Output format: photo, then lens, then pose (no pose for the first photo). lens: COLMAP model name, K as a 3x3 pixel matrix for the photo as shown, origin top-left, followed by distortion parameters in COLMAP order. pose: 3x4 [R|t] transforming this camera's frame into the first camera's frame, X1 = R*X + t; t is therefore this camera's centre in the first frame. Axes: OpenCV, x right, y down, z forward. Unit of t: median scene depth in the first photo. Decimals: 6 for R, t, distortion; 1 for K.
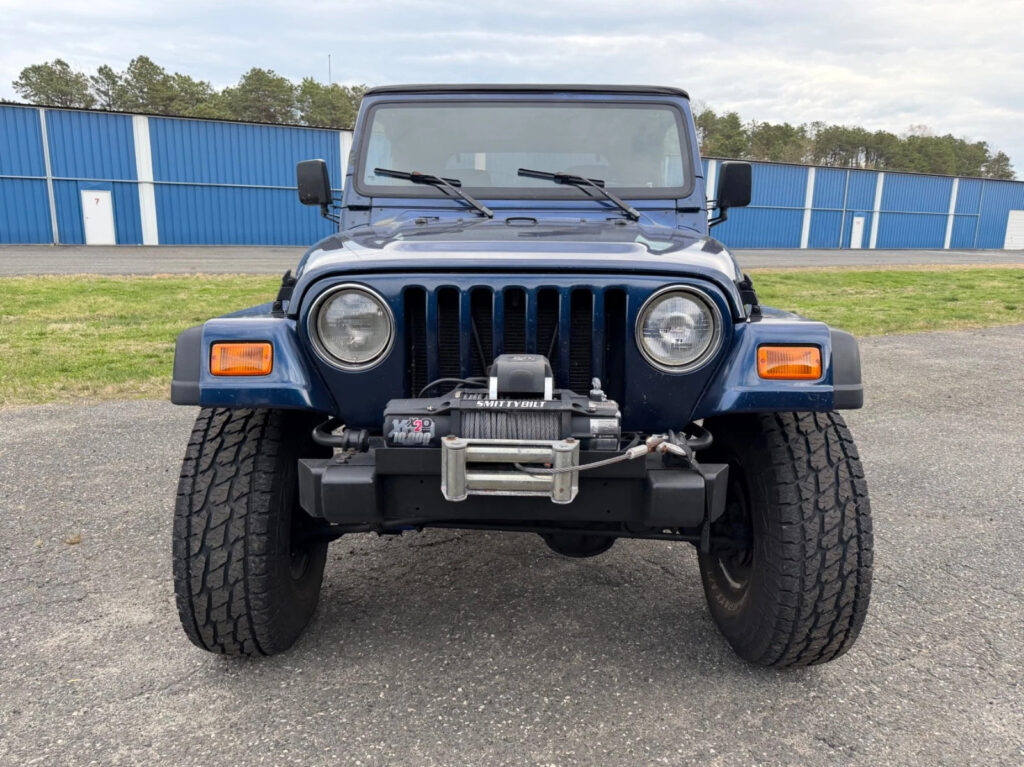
lens RADIAL K [[747.2, 0, 520.8], [0, 747.2, 383.1], [0, 0, 1]] dist [0.006659, -0.008009]
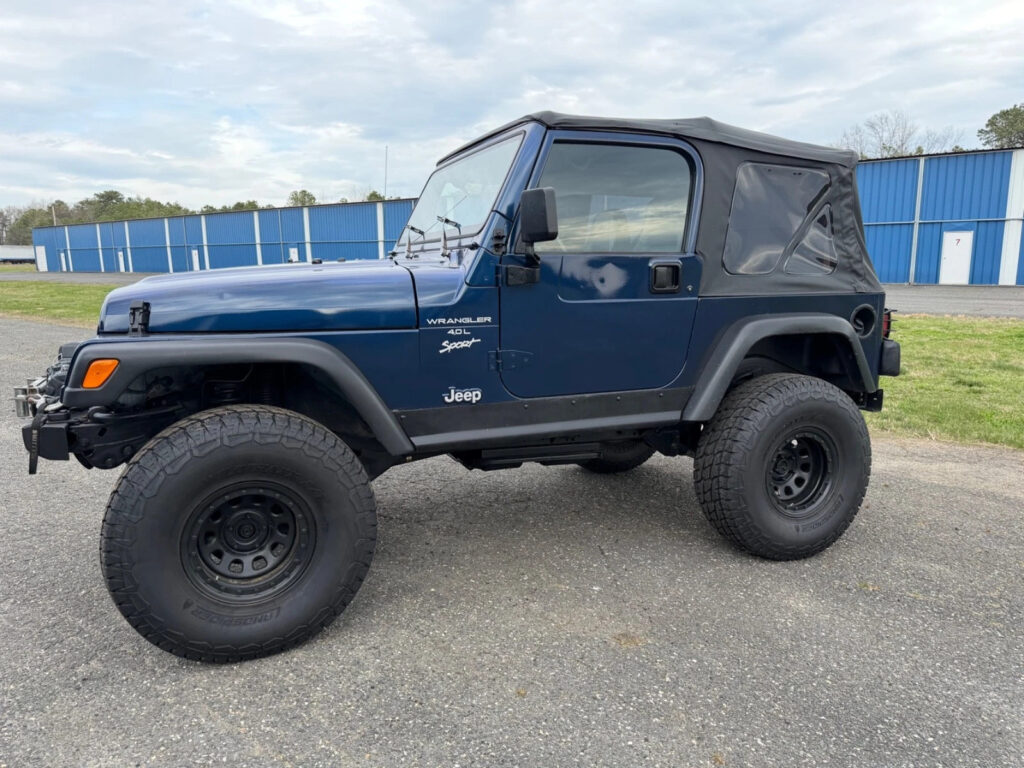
lens RADIAL K [[730.8, 0, 512.6], [0, 730.8, 385.7], [0, 0, 1]] dist [0.009293, -0.008636]
pose [[0.401551, 0.138016, -0.905378, 1.396936], [-0.178767, 0.981376, 0.070315, -0.165951], [0.898220, 0.133617, 0.418745, 0.852119]]
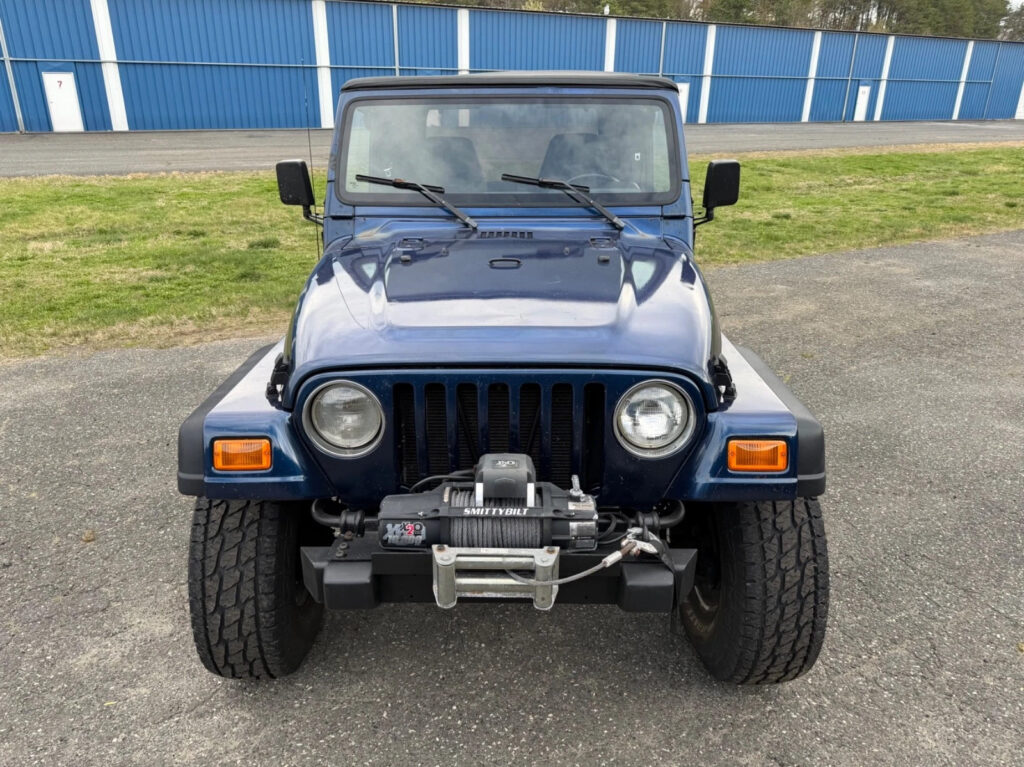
lens RADIAL K [[750.8, 0, 510.0], [0, 750.8, 387.0], [0, 0, 1]] dist [0.005487, -0.006161]
pose [[0.999950, -0.009925, -0.001114, 0.007101], [0.009972, 0.985840, 0.167390, -0.224496], [-0.000563, -0.167392, 0.985890, -0.026633]]
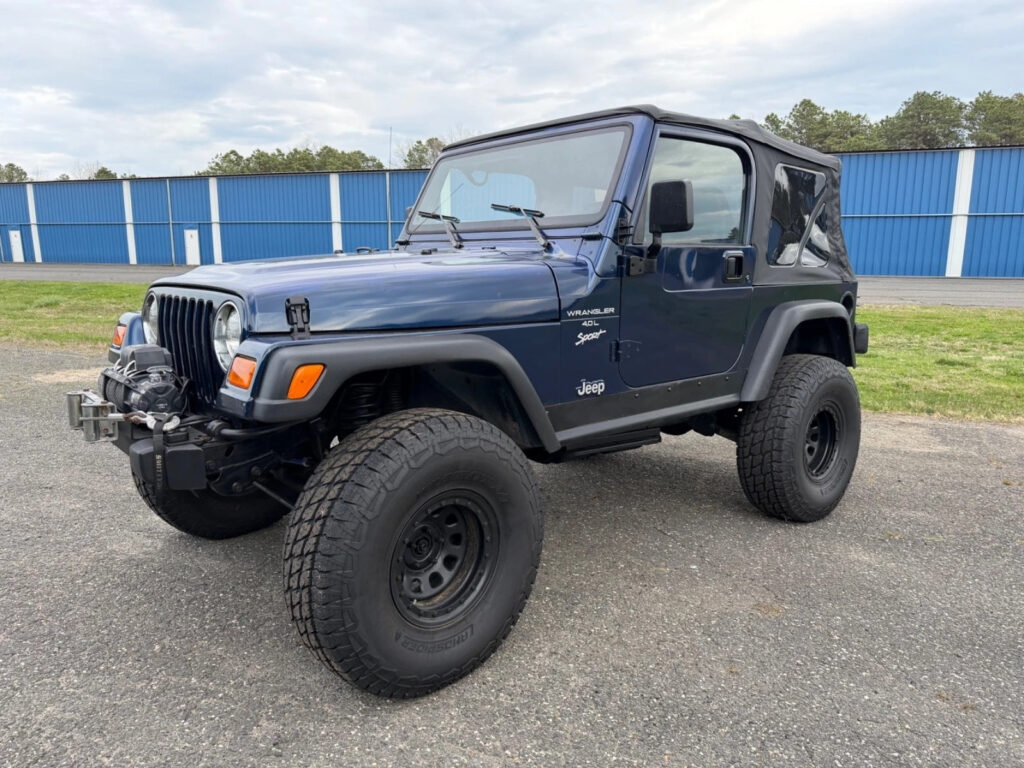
lens RADIAL K [[732.2, 0, 507.2], [0, 732.2, 381.0], [0, 0, 1]] dist [0.031682, -0.033149]
pose [[0.667894, 0.119268, -0.734637, 1.074349], [-0.148285, 0.988611, 0.025687, -0.075251], [0.729334, 0.091780, 0.677973, 0.389824]]
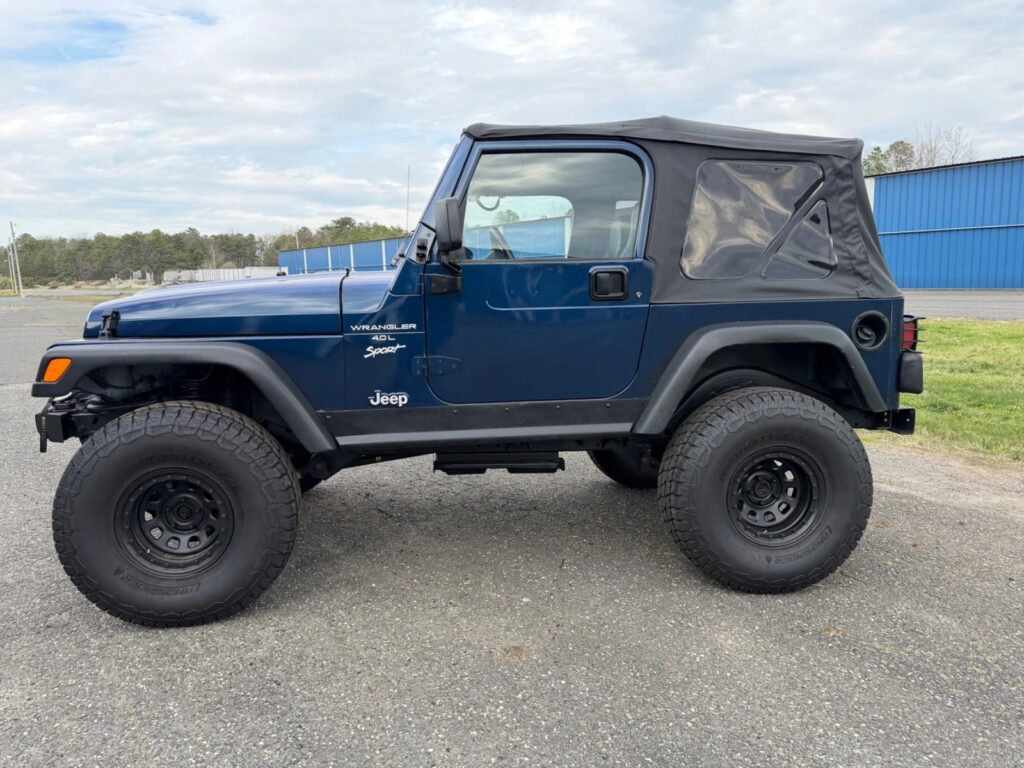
lens RADIAL K [[728.7, 0, 504.7], [0, 728.7, 377.5], [0, 0, 1]] dist [0.008901, -0.010052]
pose [[0.128896, 0.118654, -0.984534, 1.527100], [-0.179743, 0.979166, 0.094475, -0.238769], [0.975232, 0.164786, 0.147538, 1.272217]]
